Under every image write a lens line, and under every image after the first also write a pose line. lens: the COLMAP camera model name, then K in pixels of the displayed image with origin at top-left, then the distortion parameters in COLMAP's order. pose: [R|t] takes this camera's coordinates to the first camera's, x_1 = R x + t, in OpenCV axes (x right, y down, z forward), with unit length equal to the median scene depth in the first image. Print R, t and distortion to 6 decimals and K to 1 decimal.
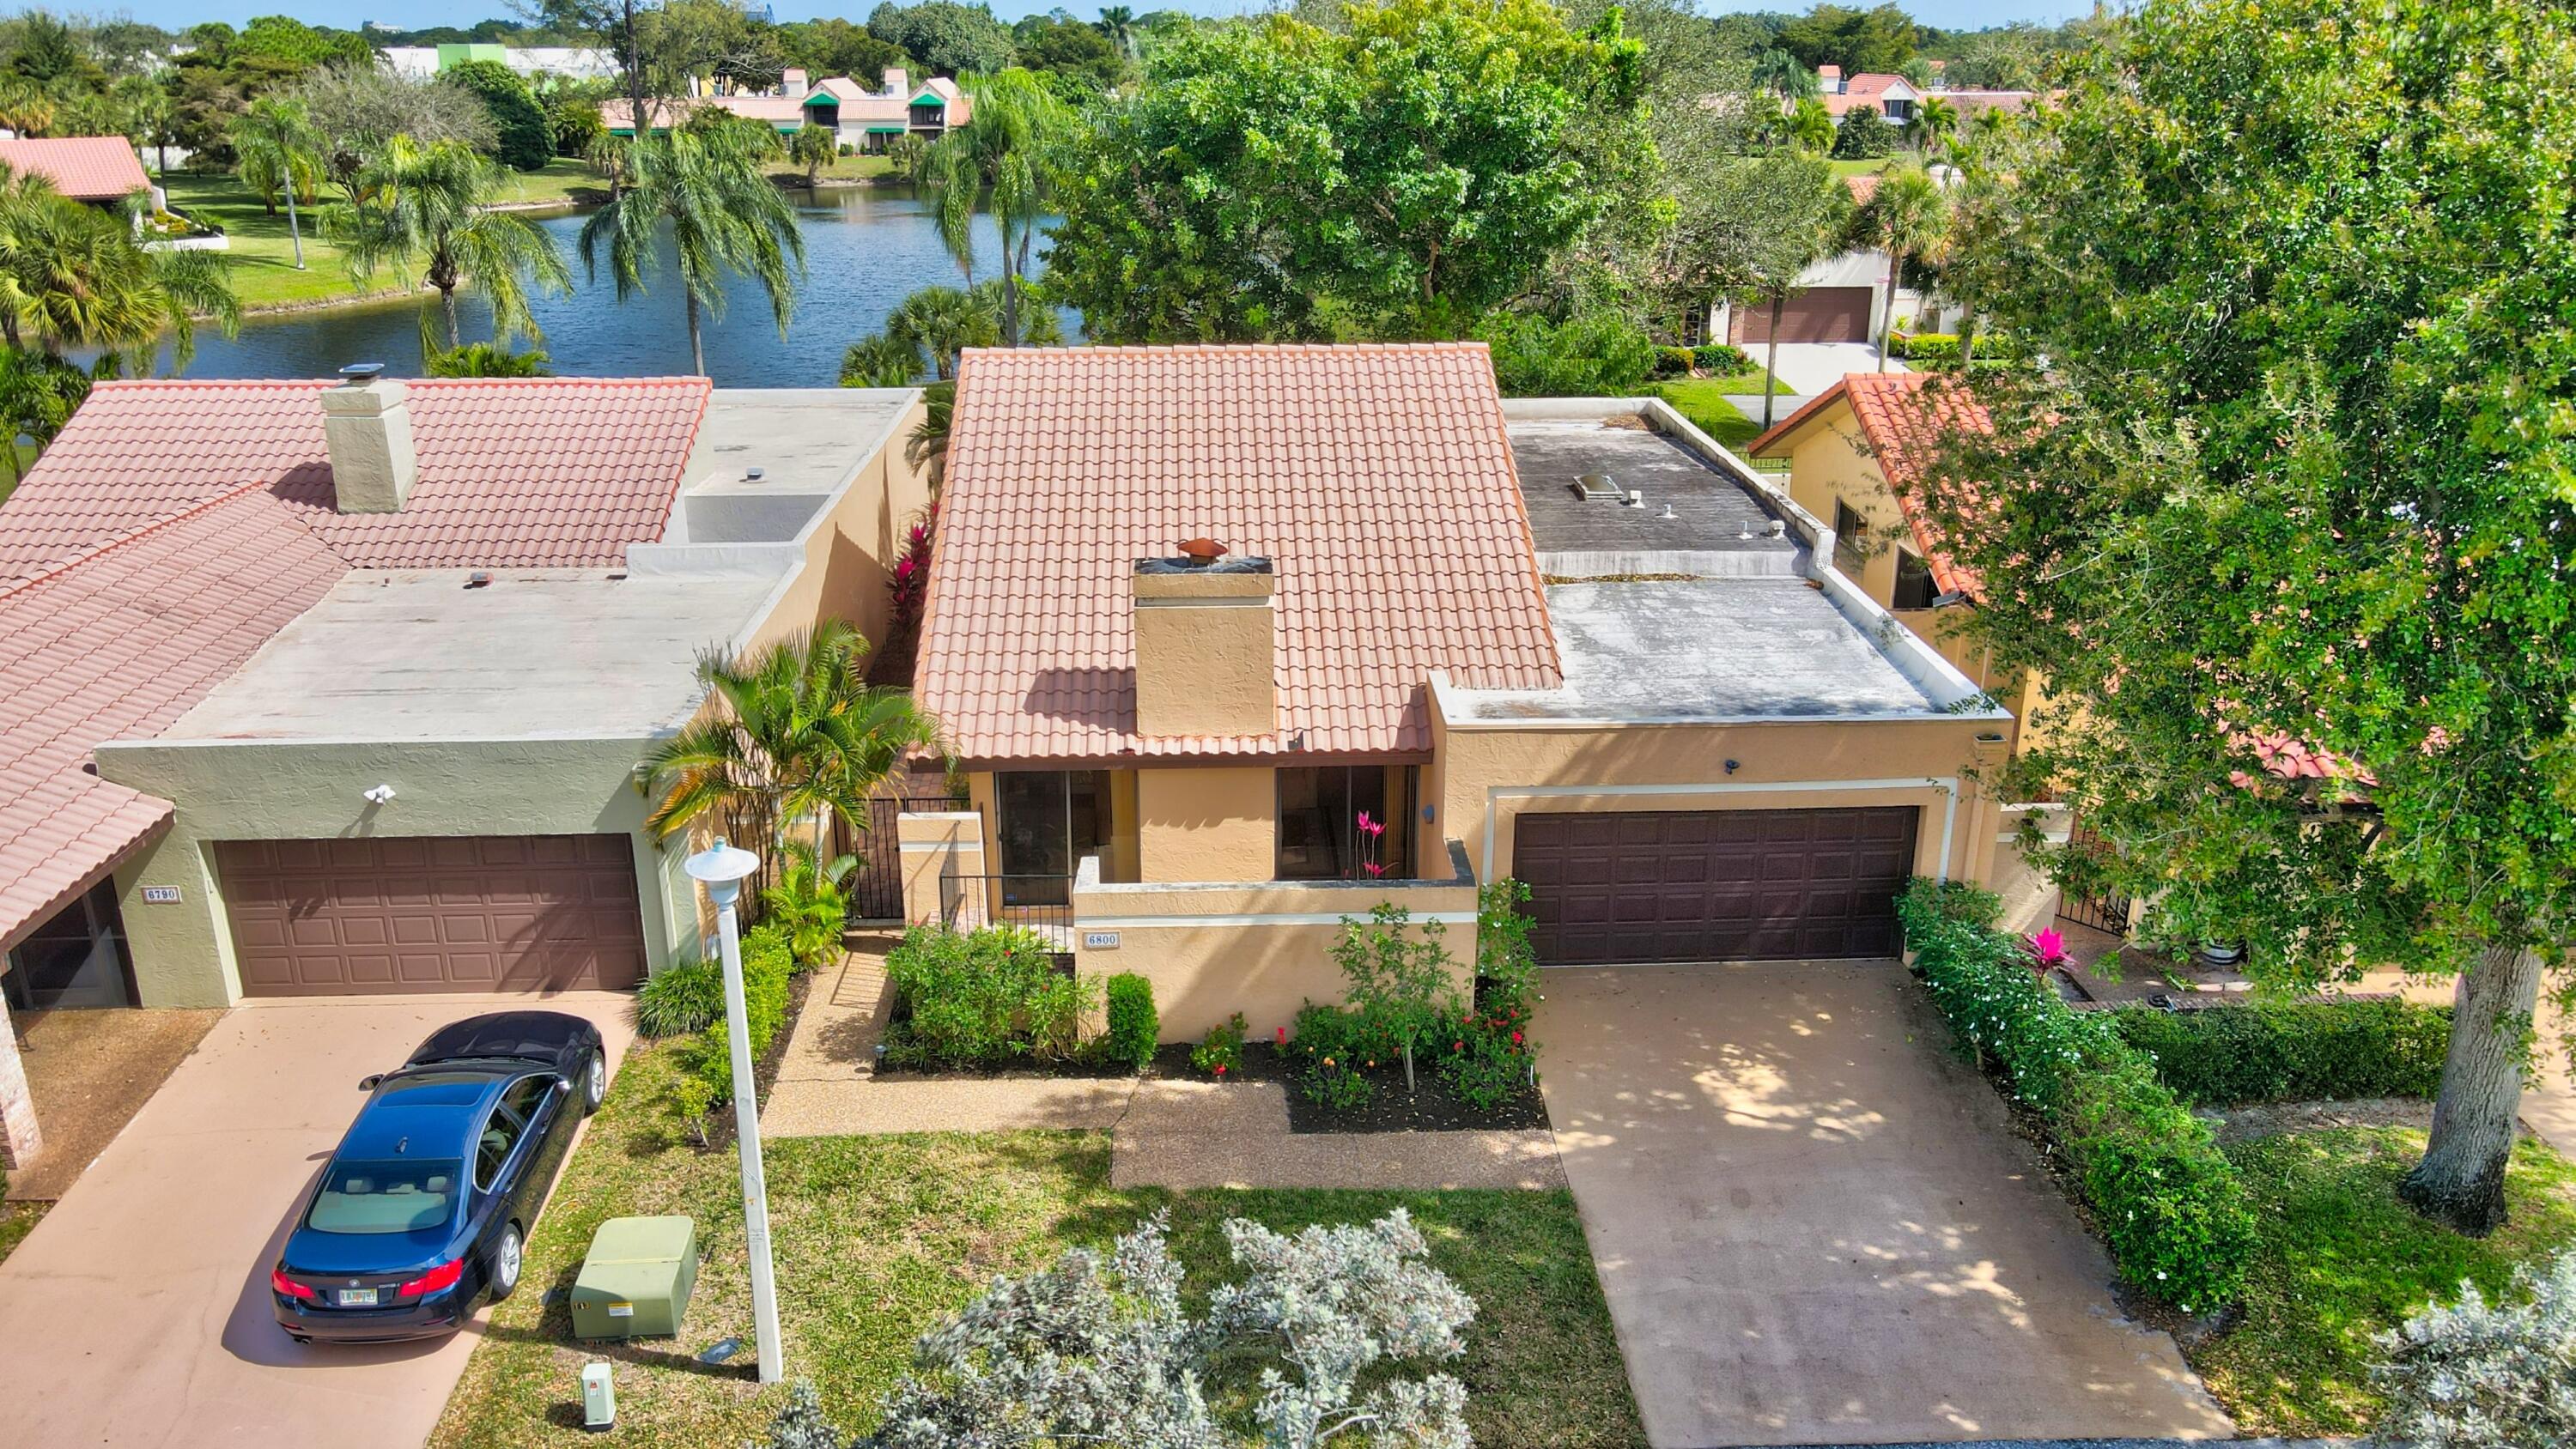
lens RADIAL K [[1902.2, 0, 1288.0], [0, 1902.2, 724.5], [0, 0, 1]] dist [-0.012431, 0.046277]
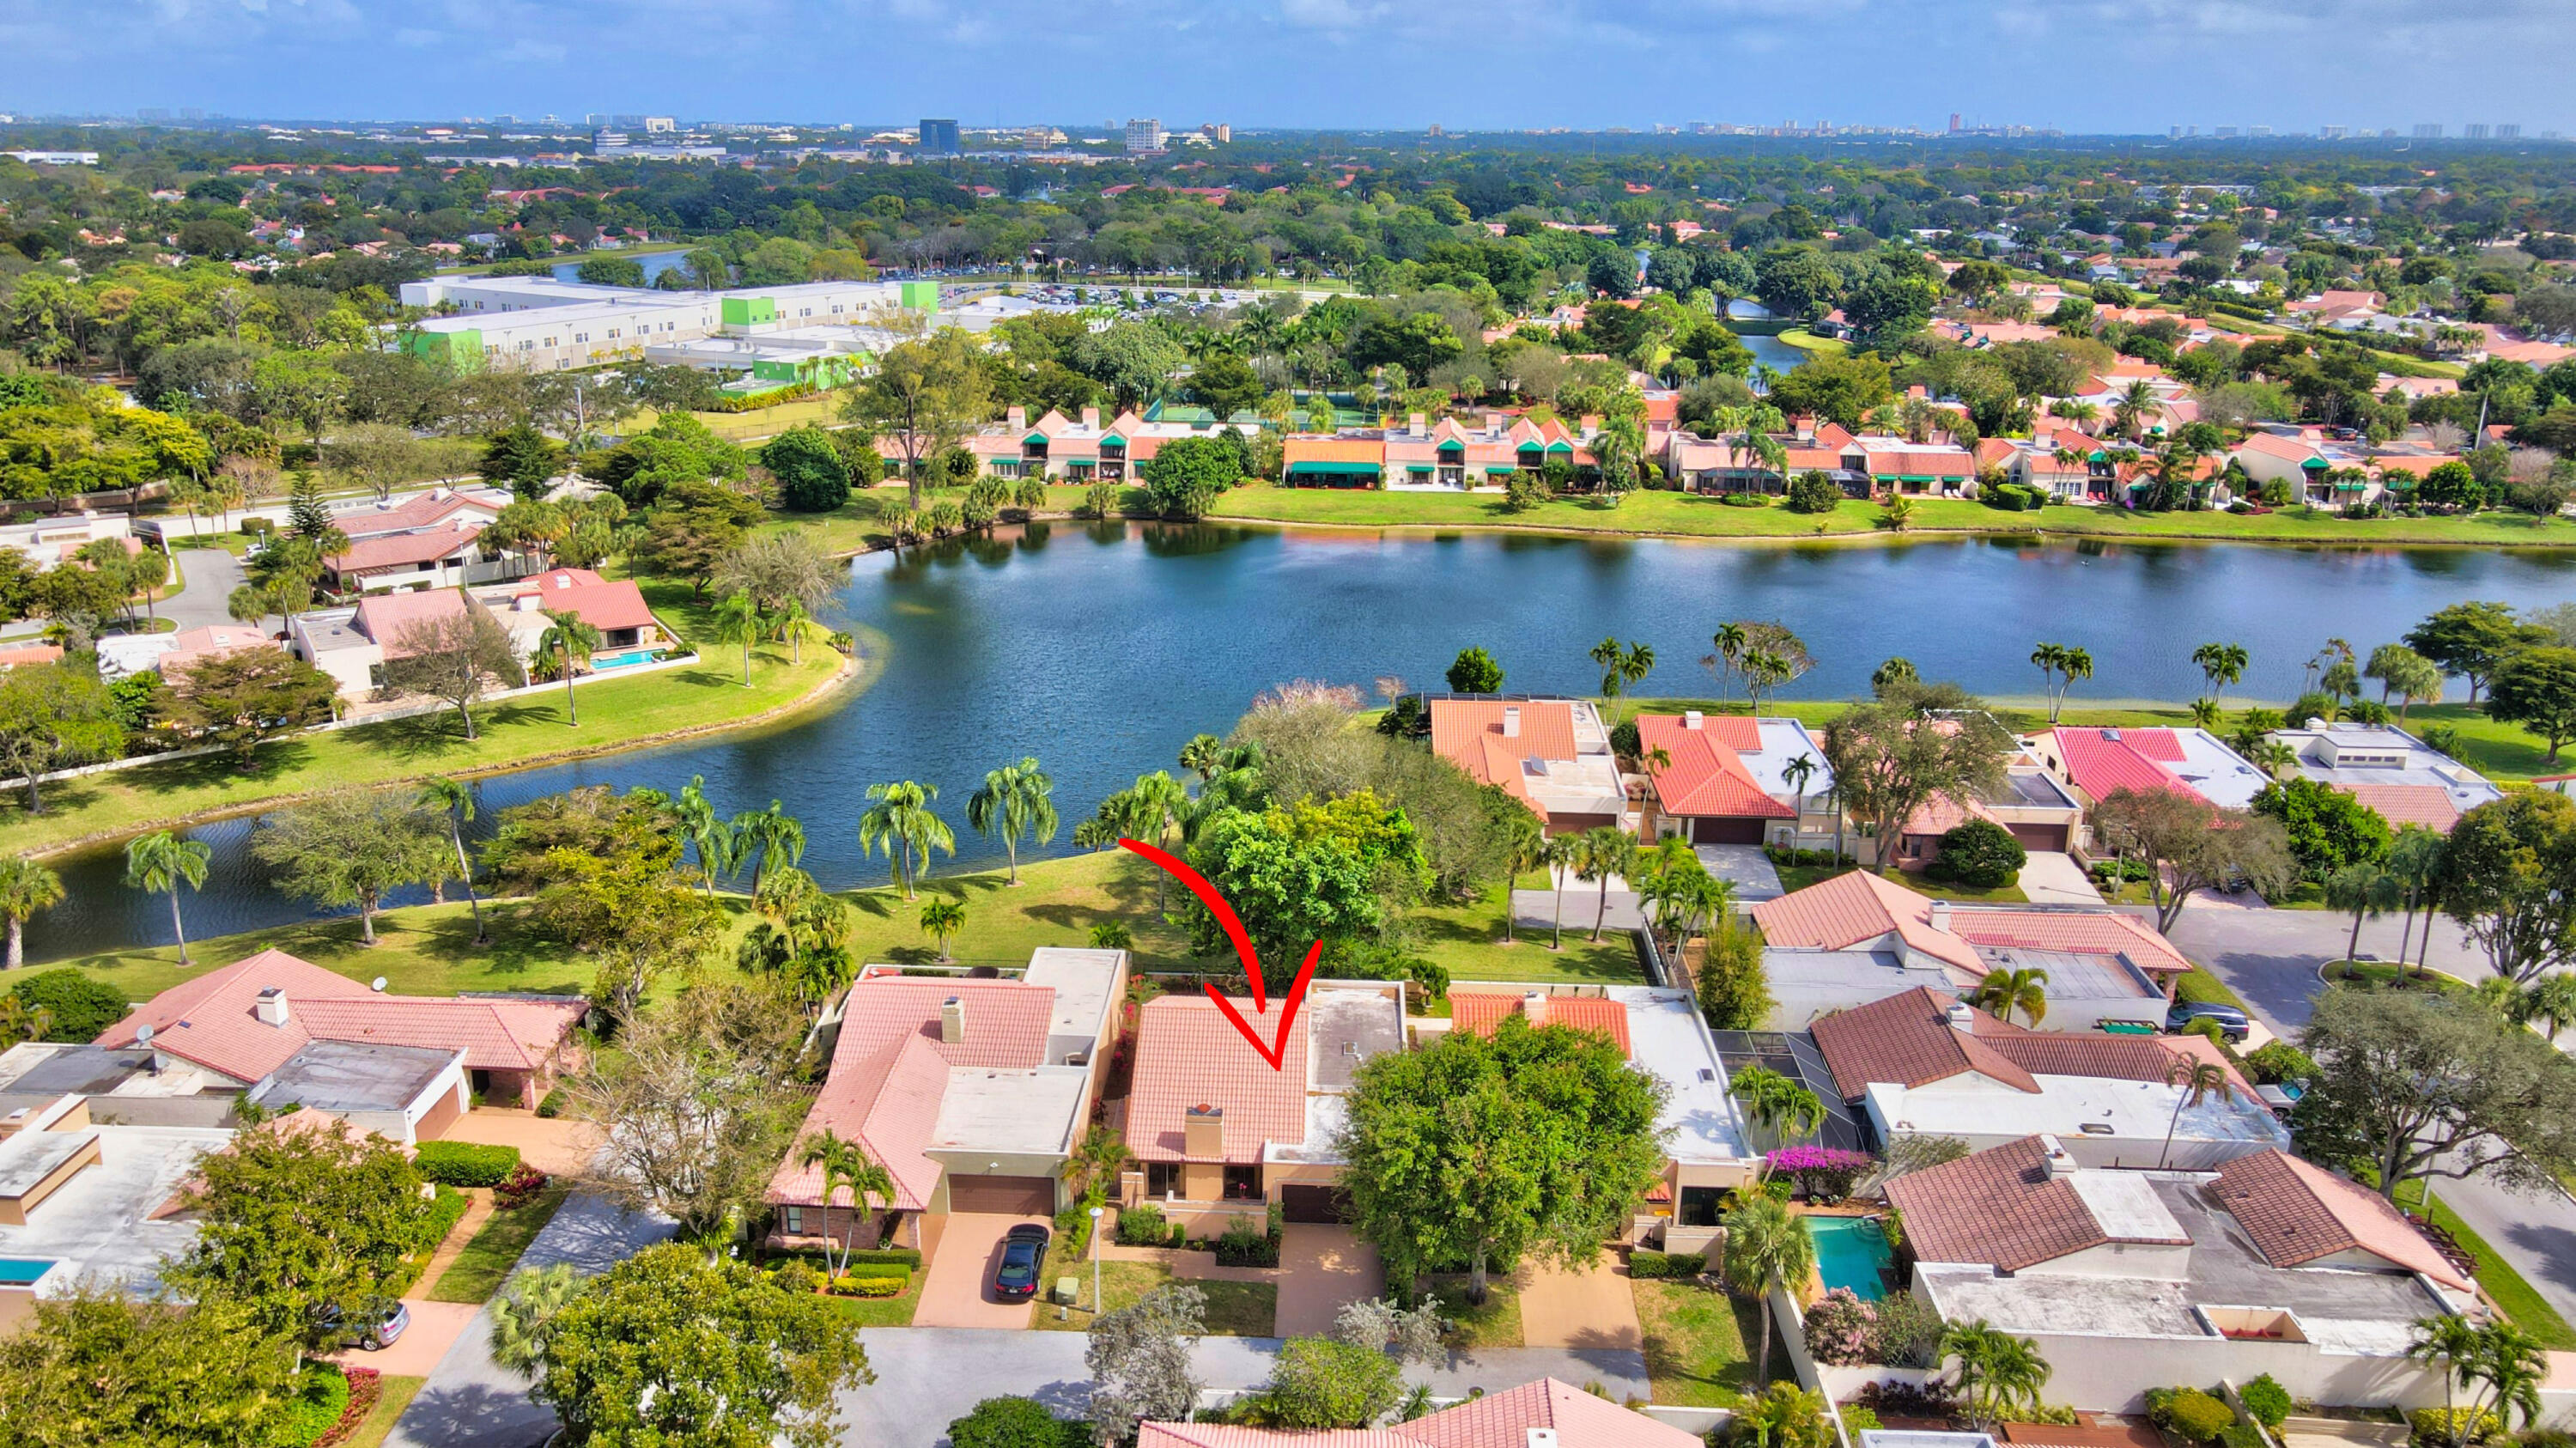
lens RADIAL K [[1902.6, 0, 1288.0], [0, 1902.6, 724.0], [0, 0, 1]] dist [-0.012431, 0.046277]
pose [[0.996285, 0.038228, -0.077173, 0.380829], [-0.041148, 0.998482, -0.036612, -0.717420], [0.075657, 0.039651, 0.996345, -2.768957]]
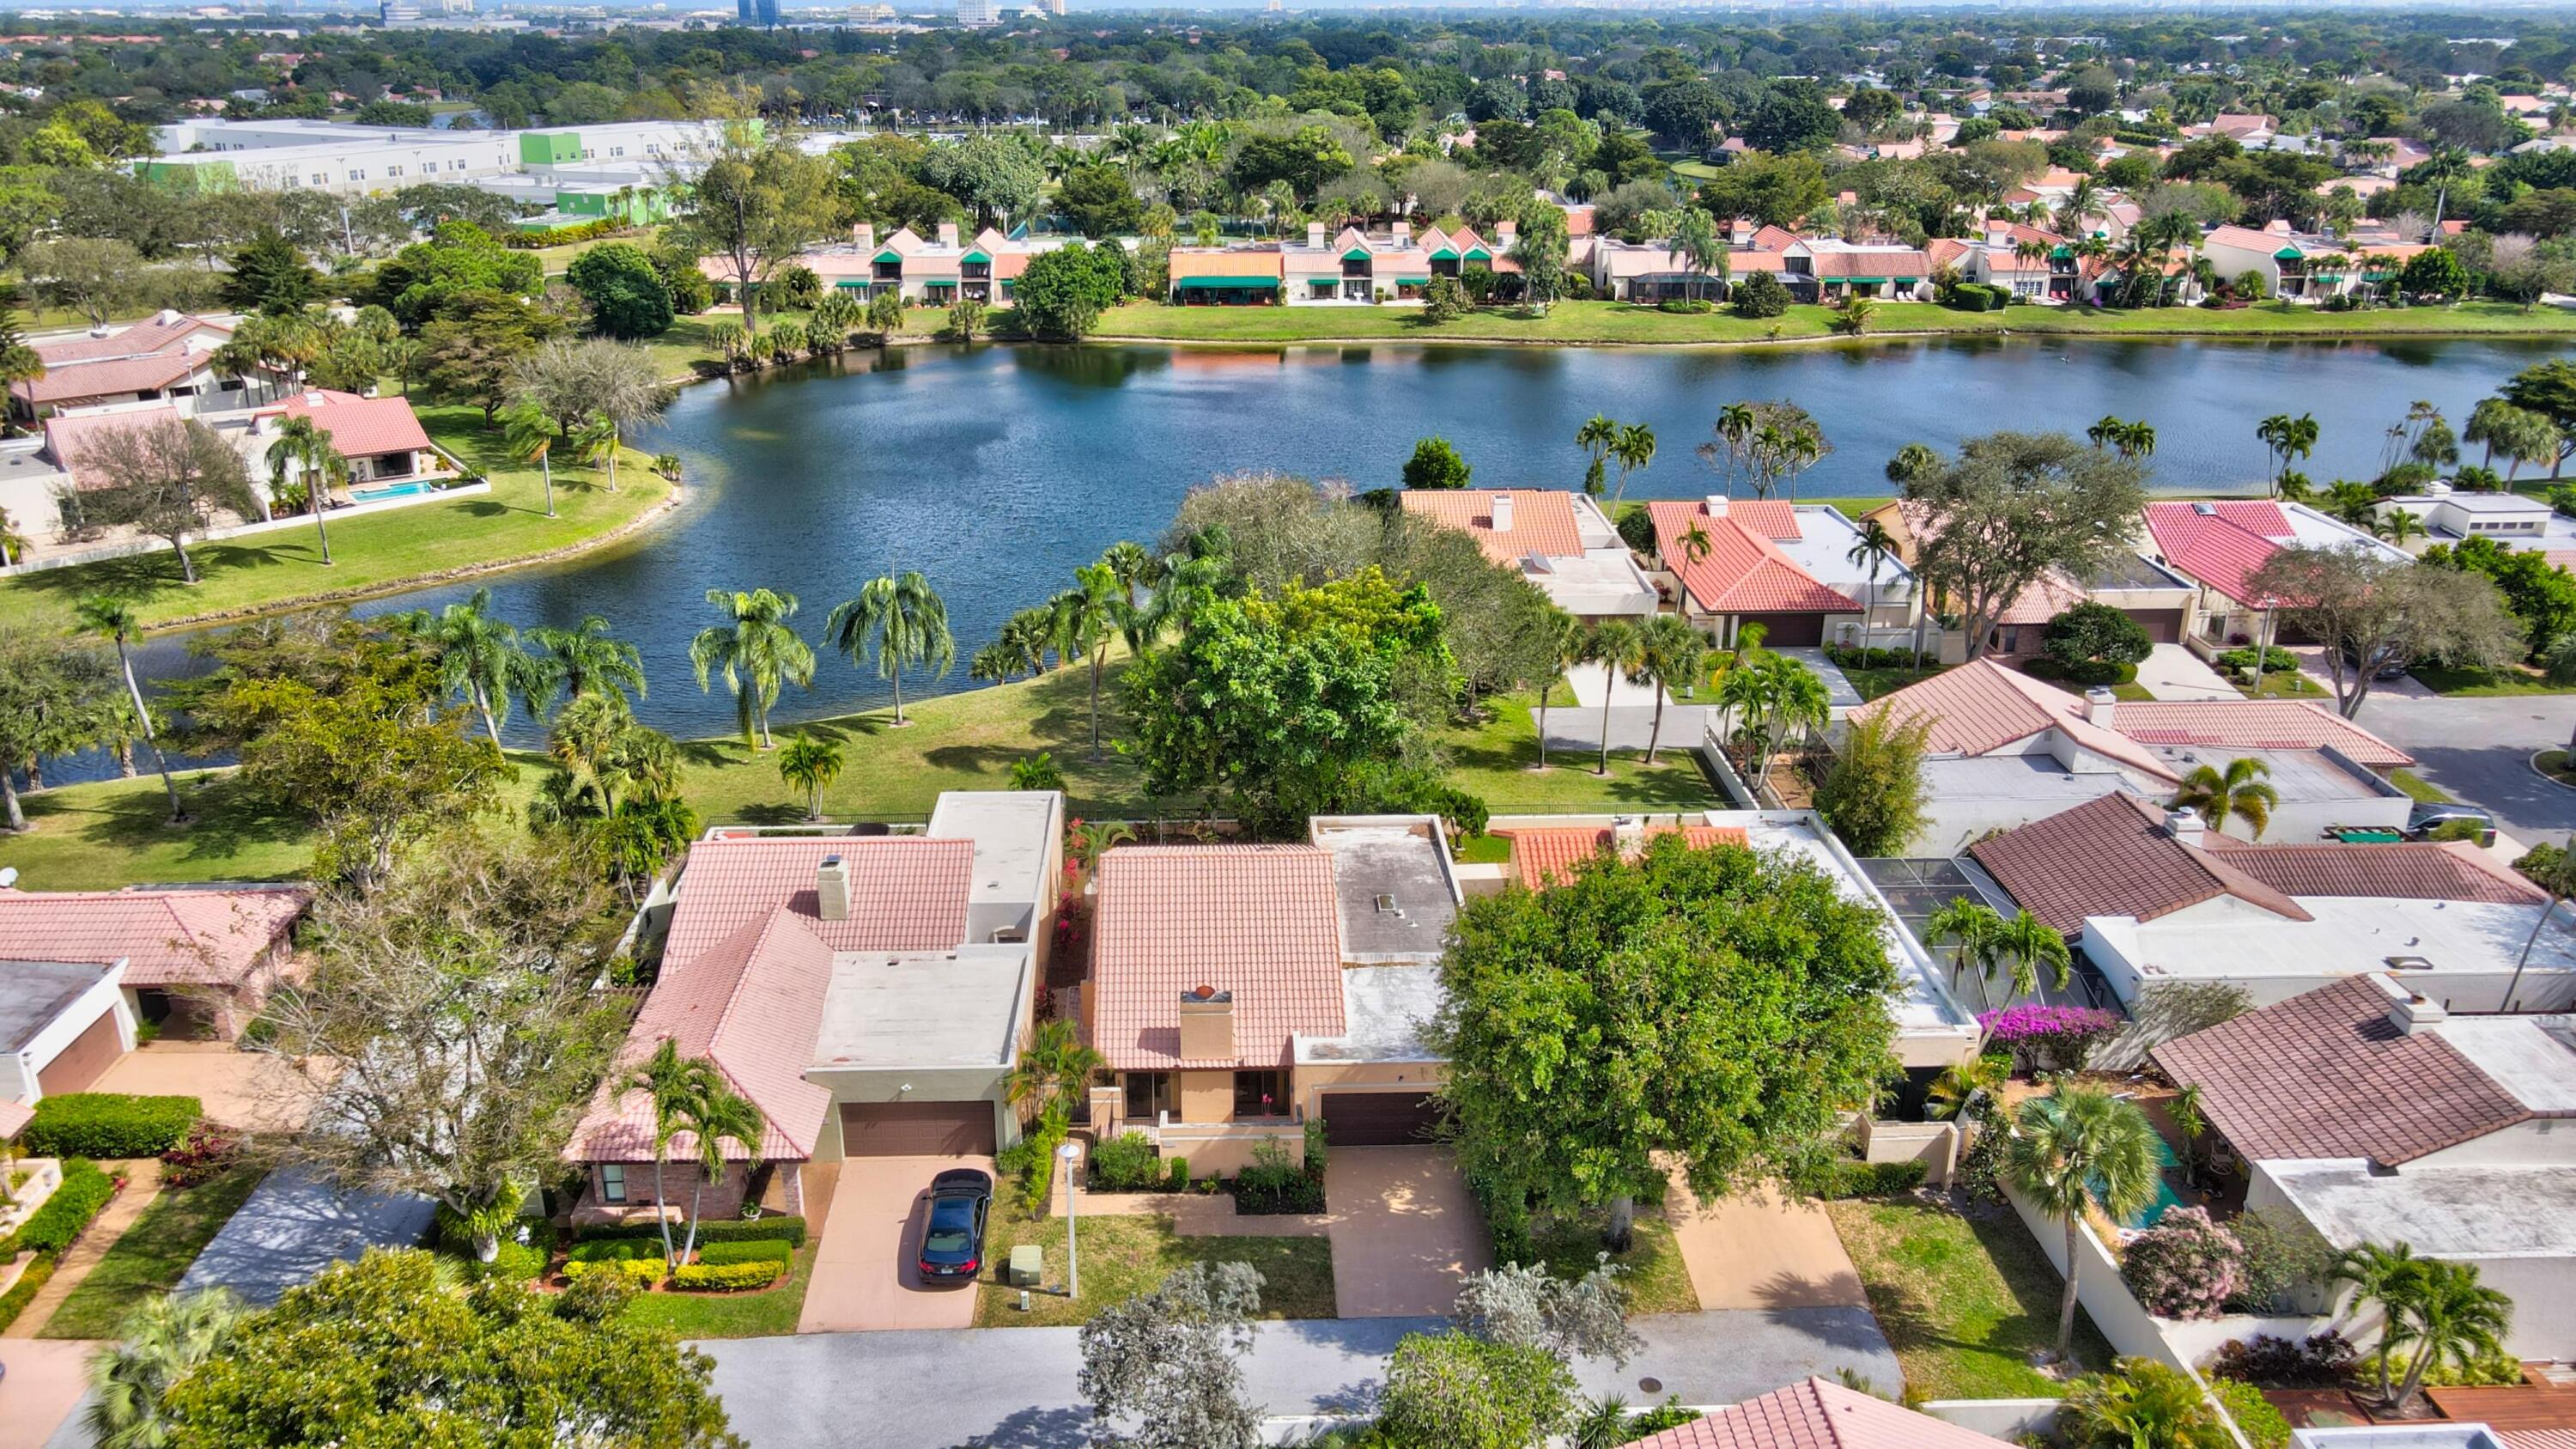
lens RADIAL K [[1902.7, 0, 1288.0], [0, 1902.7, 724.5], [0, 0, 1]] dist [-0.012431, 0.046277]
pose [[0.999985, 0.005244, -0.001726, 0.071787], [-0.005212, 0.999824, 0.018028, -0.508119], [0.001821, -0.018018, 0.999836, -1.632228]]
